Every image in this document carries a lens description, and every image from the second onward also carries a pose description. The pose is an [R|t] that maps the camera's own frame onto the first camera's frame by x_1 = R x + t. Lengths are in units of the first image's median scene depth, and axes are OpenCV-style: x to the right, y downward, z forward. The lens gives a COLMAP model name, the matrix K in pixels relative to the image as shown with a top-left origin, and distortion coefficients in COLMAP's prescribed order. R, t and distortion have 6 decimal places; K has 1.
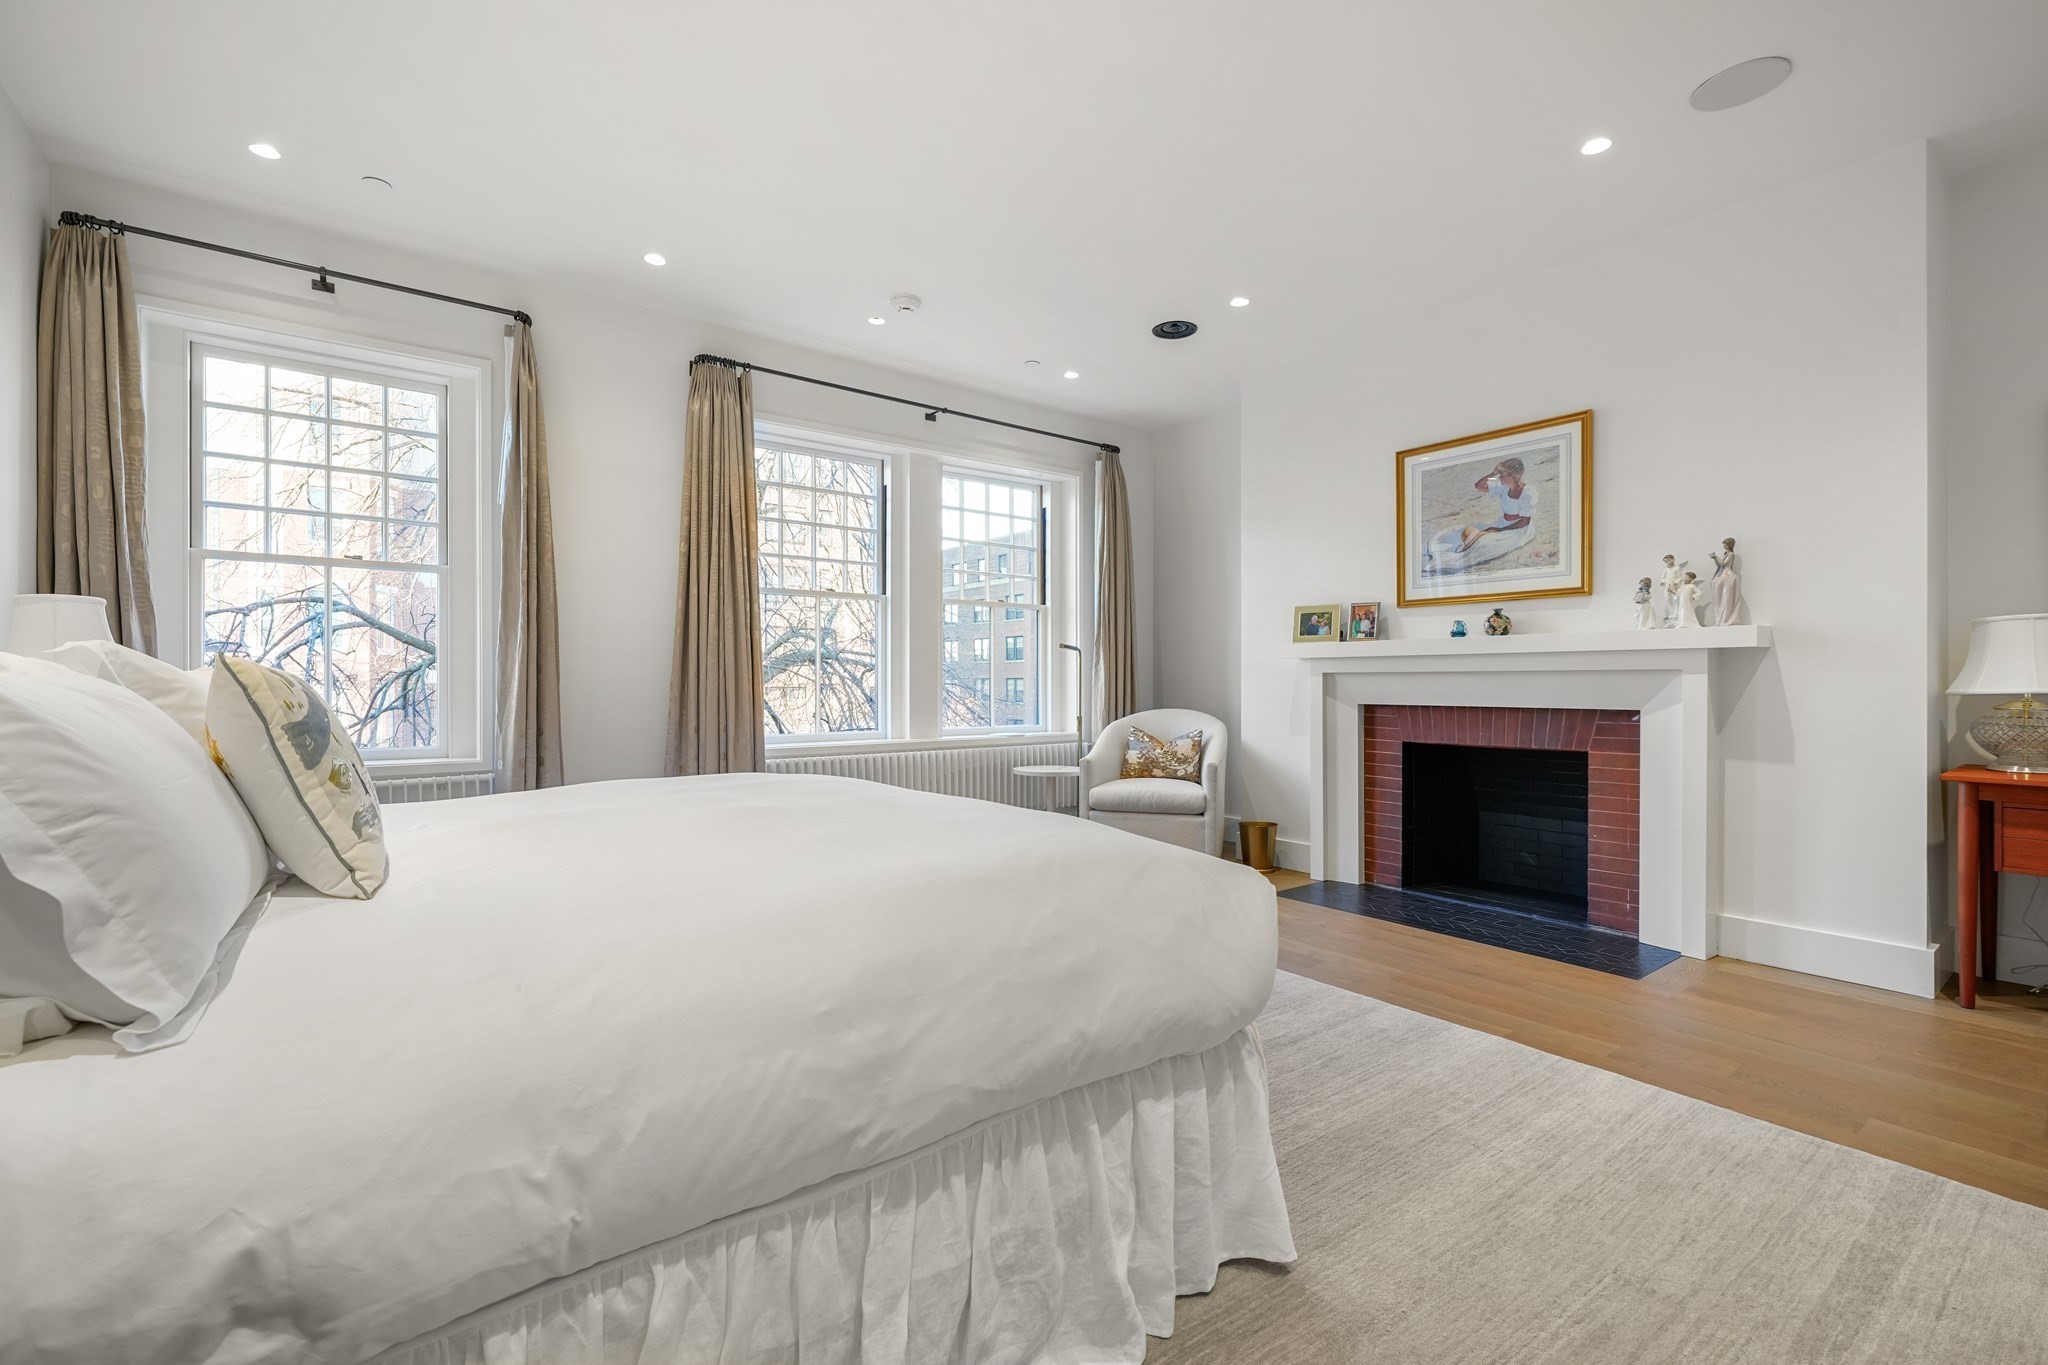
lens RADIAL K [[897.5, 0, 1005.5], [0, 897.5, 676.9], [0, 0, 1]] dist [0.001036, -0.000142]
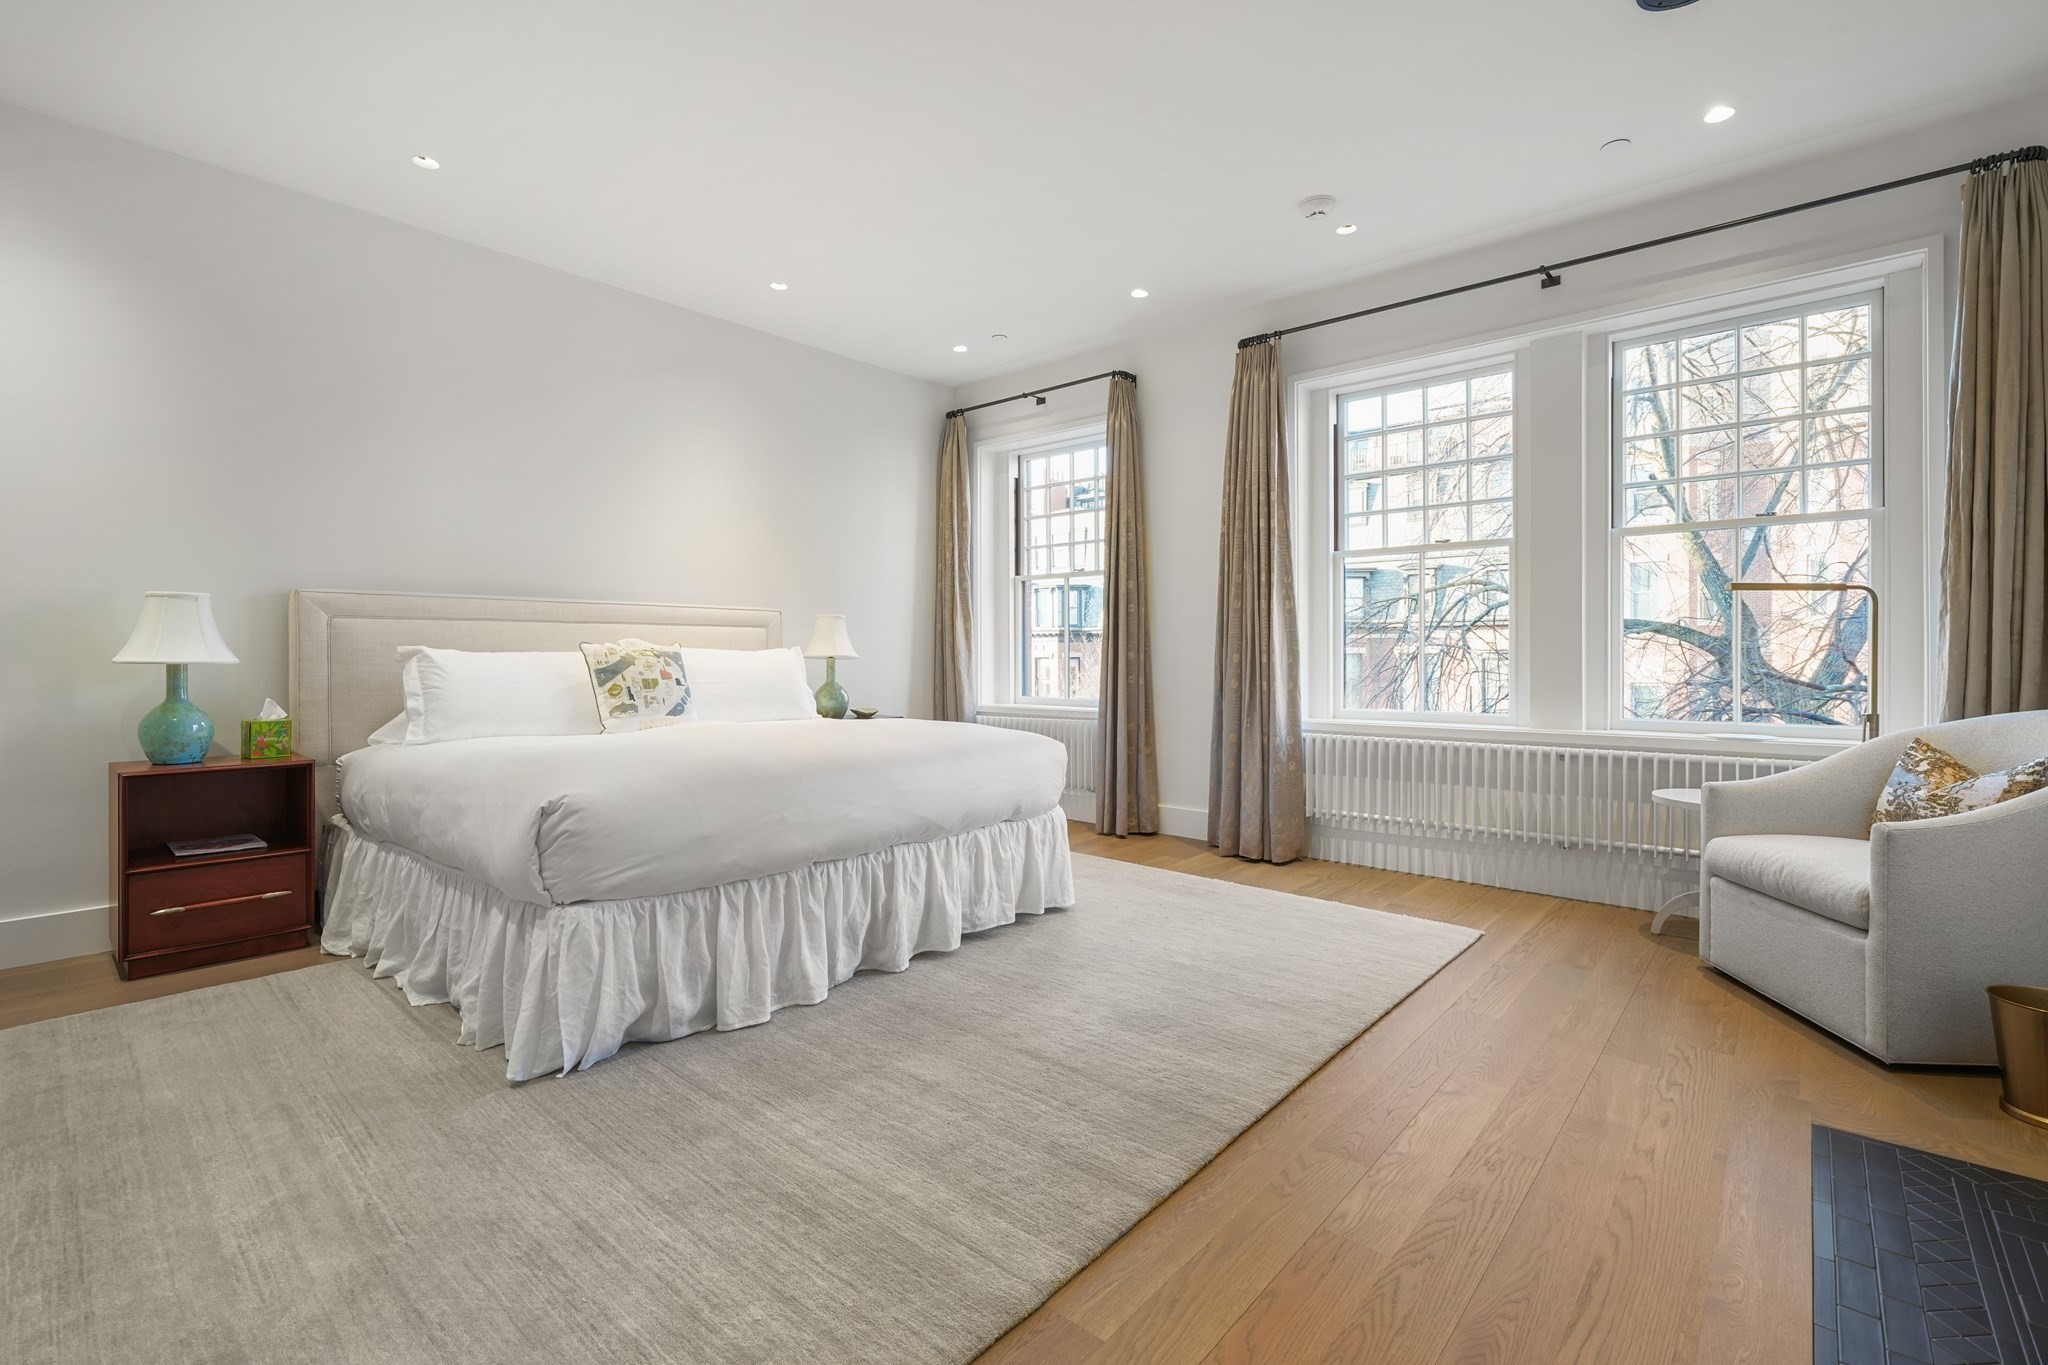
lens RADIAL K [[897.5, 0, 1005.5], [0, 897.5, 676.9], [0, 0, 1]] dist [0.001036, -0.000142]
pose [[0.201379, 0.027621, -0.979124, 0.564317], [0.010485, 0.999484, 0.030352, -0.000030], [0.979457, -0.016378, 0.200985, 0.443866]]
